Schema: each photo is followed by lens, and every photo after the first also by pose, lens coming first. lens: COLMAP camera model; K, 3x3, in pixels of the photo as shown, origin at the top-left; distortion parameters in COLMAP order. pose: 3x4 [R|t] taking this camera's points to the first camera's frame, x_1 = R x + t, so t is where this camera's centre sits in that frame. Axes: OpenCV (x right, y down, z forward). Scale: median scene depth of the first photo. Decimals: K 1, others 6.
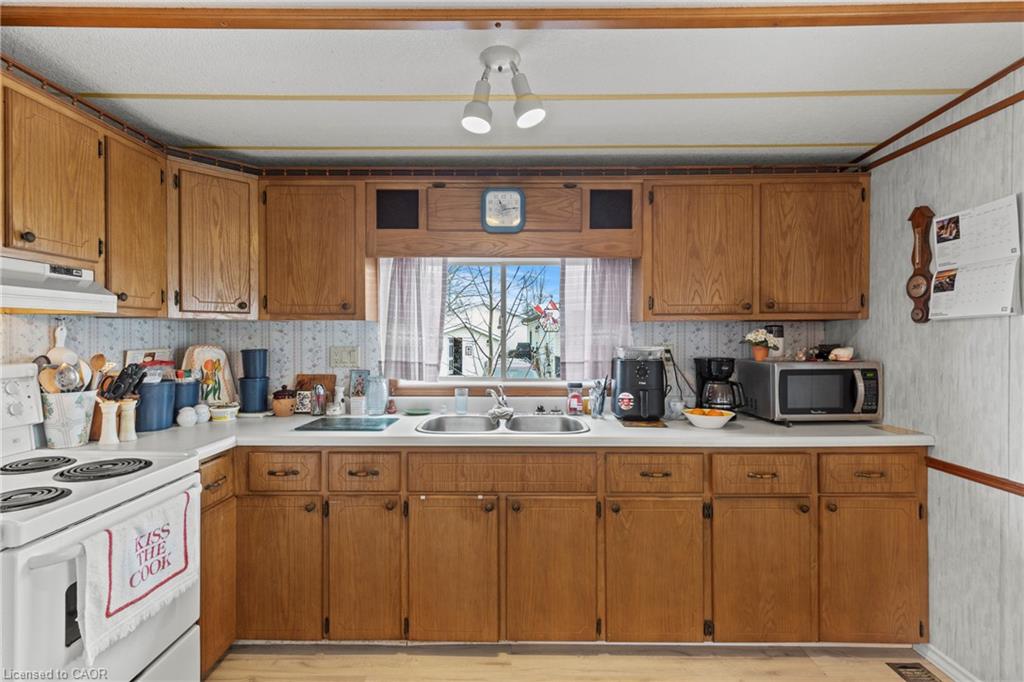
lens RADIAL K [[487.2, 0, 471.6], [0, 487.2, 340.6], [0, 0, 1]] dist [0.006576, -0.003299]
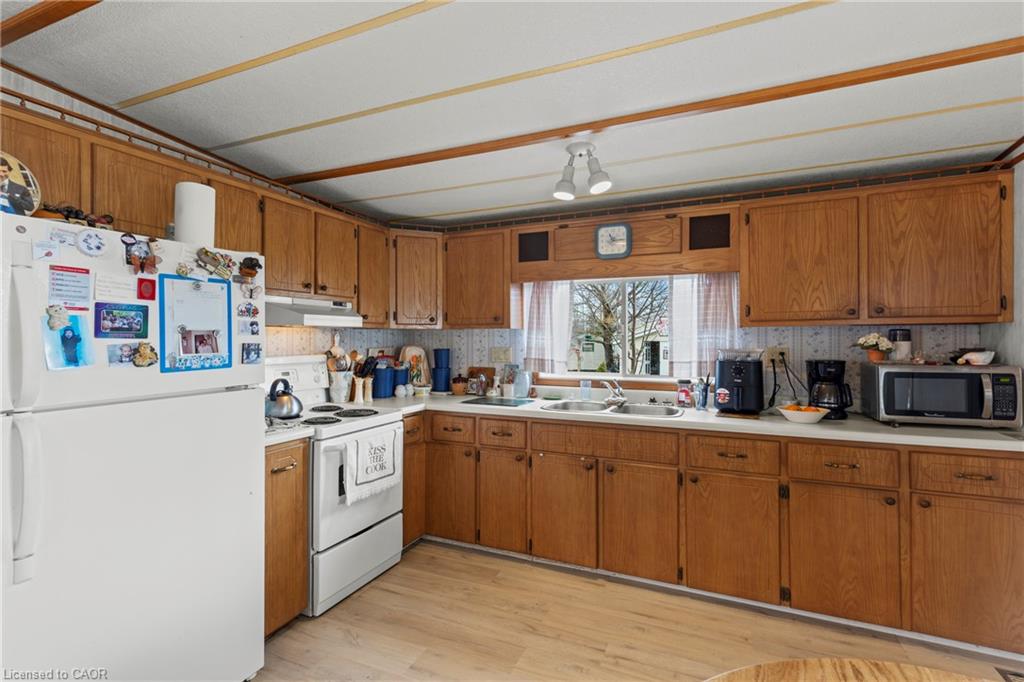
lens RADIAL K [[487.2, 0, 470.2], [0, 487.2, 337.2], [0, 0, 1]] dist [0.006576, -0.003299]
pose [[0.911448, -0.001757, -0.411412, 0.256207], [-0.003411, 0.999924, -0.011829, 0.000419], [0.411402, 0.012185, 0.911373, -0.322865]]
